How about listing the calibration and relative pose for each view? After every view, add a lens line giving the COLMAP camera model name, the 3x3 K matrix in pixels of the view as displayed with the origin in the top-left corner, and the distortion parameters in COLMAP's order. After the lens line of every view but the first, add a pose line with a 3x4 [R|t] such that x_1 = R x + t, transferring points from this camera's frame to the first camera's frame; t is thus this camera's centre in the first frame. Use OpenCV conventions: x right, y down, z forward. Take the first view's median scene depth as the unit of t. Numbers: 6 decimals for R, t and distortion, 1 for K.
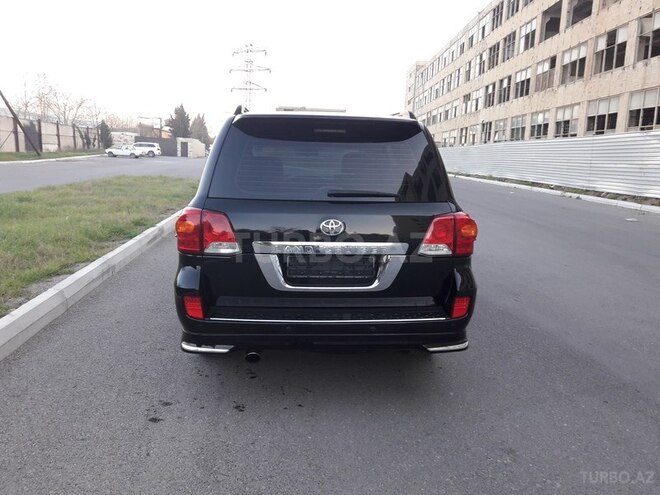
lens RADIAL K [[565.6, 0, 334.0], [0, 565.6, 244.1], [0, 0, 1]] dist [0.025756, -0.032281]
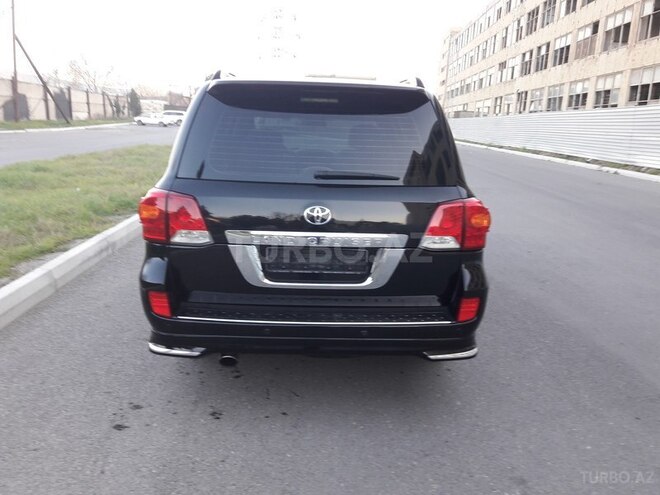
lens RADIAL K [[565.6, 0, 335.2], [0, 565.6, 246.0], [0, 0, 1]] dist [0.025756, -0.032281]
pose [[0.998633, 0.017265, -0.049329, 0.058034], [-0.014515, 0.998349, 0.055579, -0.027361], [0.050207, -0.054787, 0.997235, 0.130294]]
